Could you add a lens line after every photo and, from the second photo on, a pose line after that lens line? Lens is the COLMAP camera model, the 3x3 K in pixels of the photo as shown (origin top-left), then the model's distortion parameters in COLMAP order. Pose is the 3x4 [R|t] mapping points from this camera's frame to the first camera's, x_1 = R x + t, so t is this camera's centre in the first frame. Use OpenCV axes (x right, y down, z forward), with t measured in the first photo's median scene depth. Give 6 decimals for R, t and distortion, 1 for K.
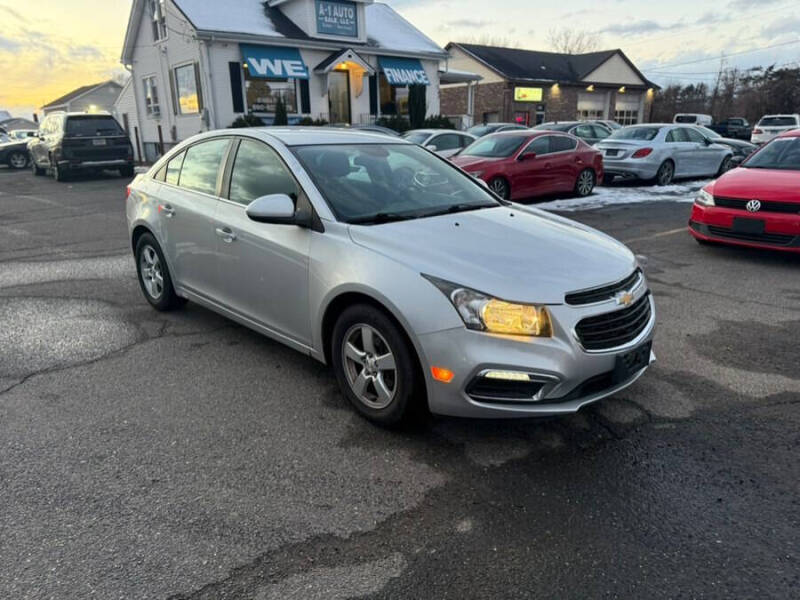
lens RADIAL K [[564.7, 0, 402.5], [0, 564.7, 299.7], [0, 0, 1]] dist [0.040604, -0.047533]
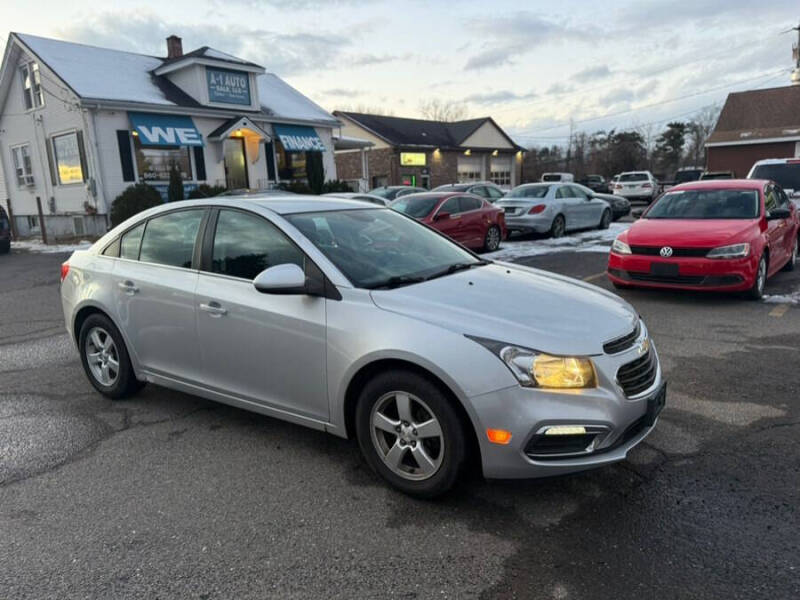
lens RADIAL K [[564.7, 0, 401.9], [0, 564.7, 303.1], [0, 0, 1]] dist [0.040604, -0.047533]
pose [[0.978960, -0.065742, 0.193173, -0.128675], [0.084350, 0.992388, -0.089730, -0.010885], [-0.185804, 0.104137, 0.977053, 0.022065]]
